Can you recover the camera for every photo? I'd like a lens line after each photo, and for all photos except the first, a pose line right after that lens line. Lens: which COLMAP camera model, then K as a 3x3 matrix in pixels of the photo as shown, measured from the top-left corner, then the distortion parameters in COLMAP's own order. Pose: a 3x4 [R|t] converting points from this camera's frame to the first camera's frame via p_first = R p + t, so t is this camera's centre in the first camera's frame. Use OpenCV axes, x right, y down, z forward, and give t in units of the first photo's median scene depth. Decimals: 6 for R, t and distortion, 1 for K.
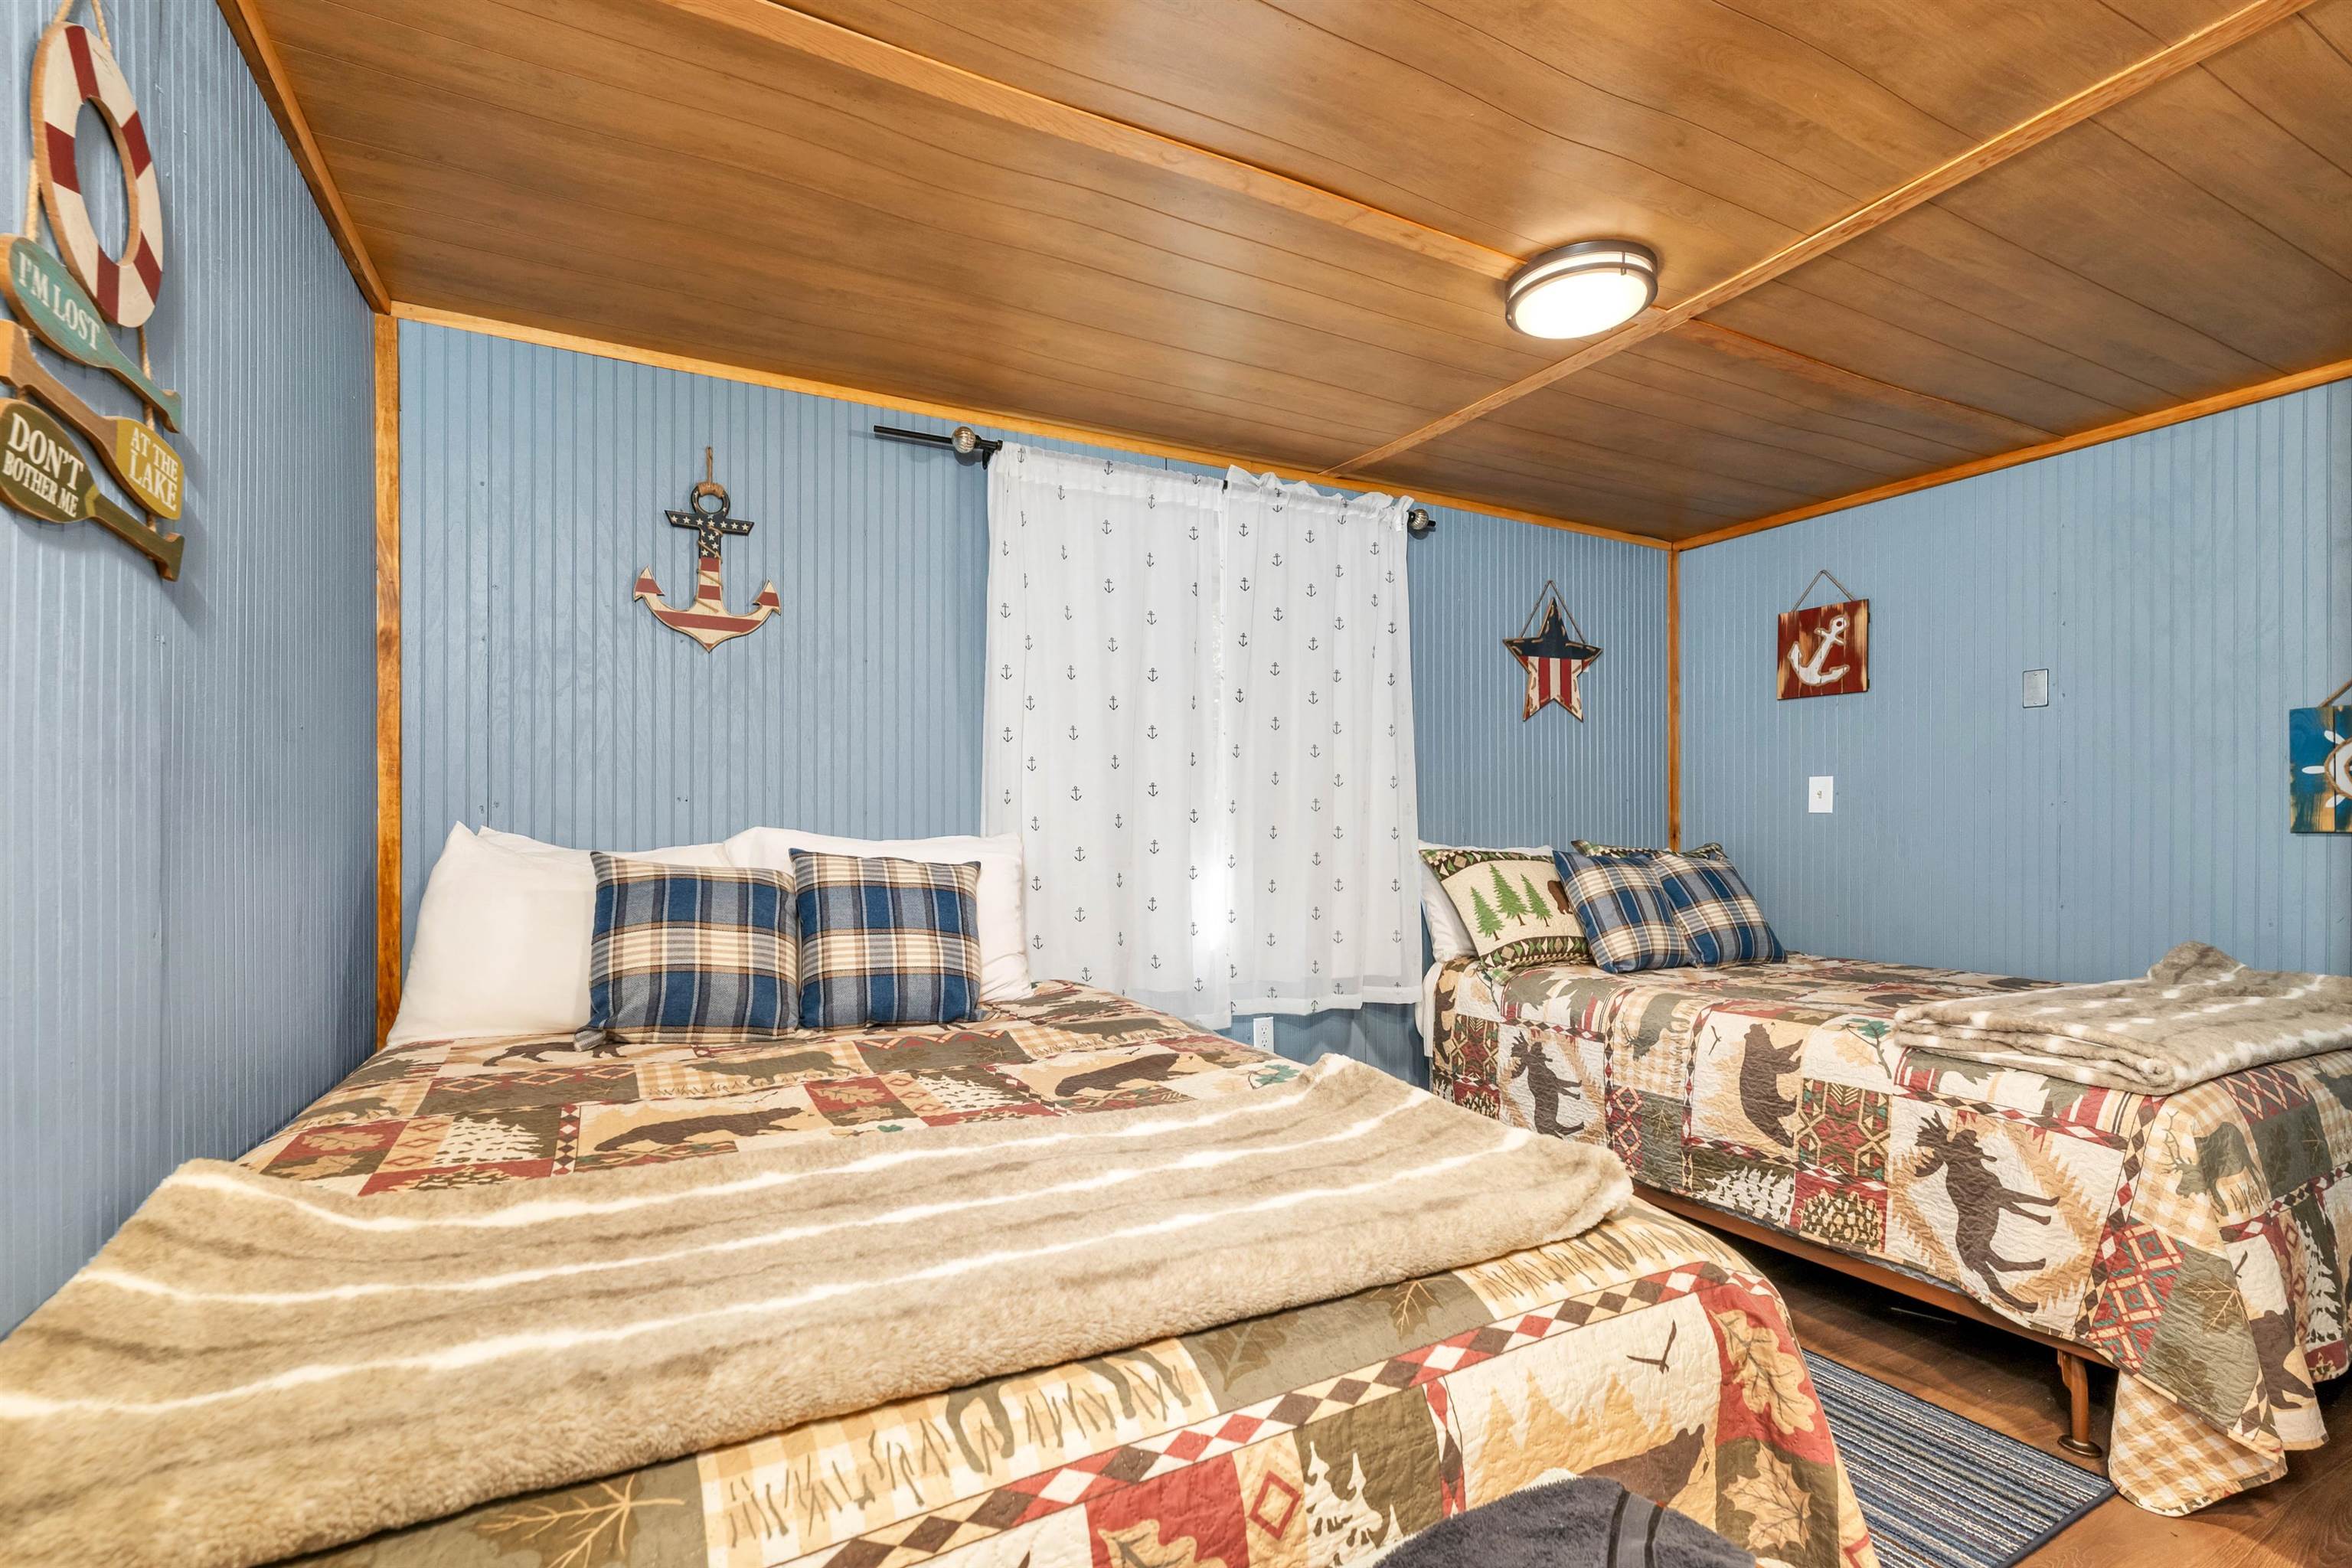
lens RADIAL K [[1011.5, 0, 1118.1], [0, 1011.5, 830.2], [0, 0, 1]] dist [-0.000470, -0.000247]
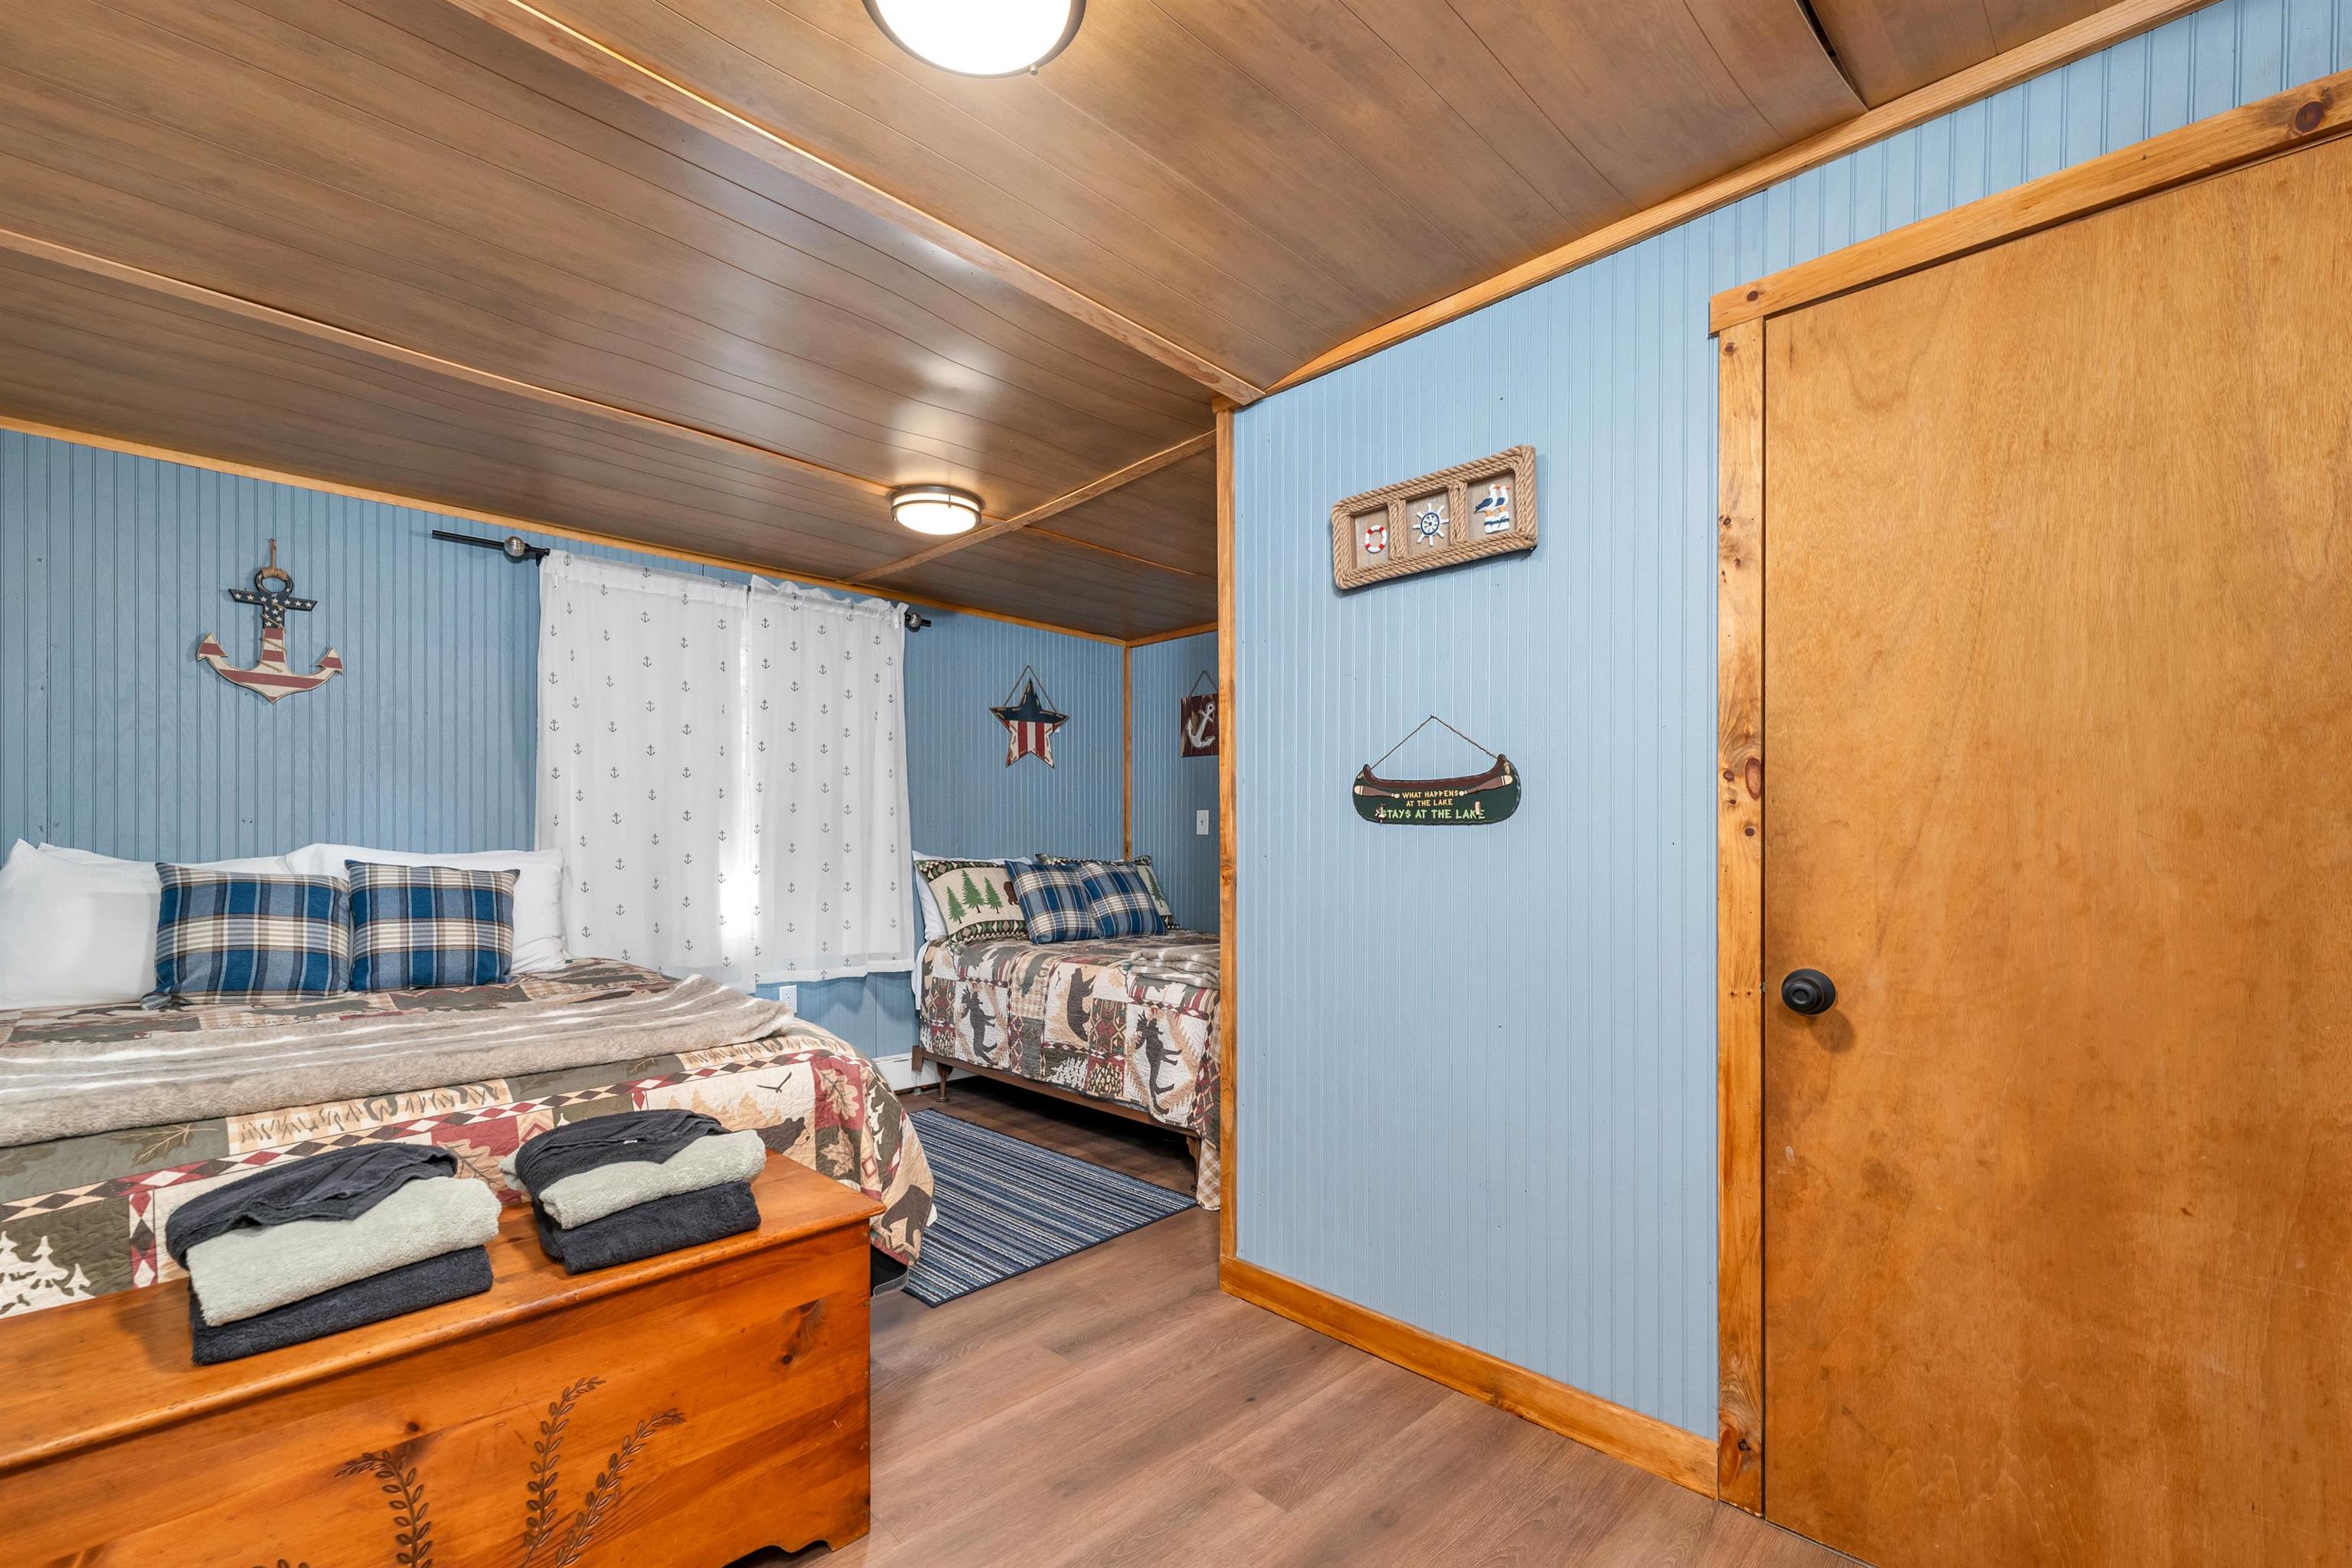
lens RADIAL K [[1000.1, 0, 1161.6], [0, 1000.1, 850.1], [0, 0, 1]] dist [0.001668, -0.000481]
pose [[0.950759, -0.000508, 0.309930, 0.263639], [-0.000998, 0.999988, 0.004702, -0.001778], [-0.309929, -0.004780, 0.950748, -0.533091]]
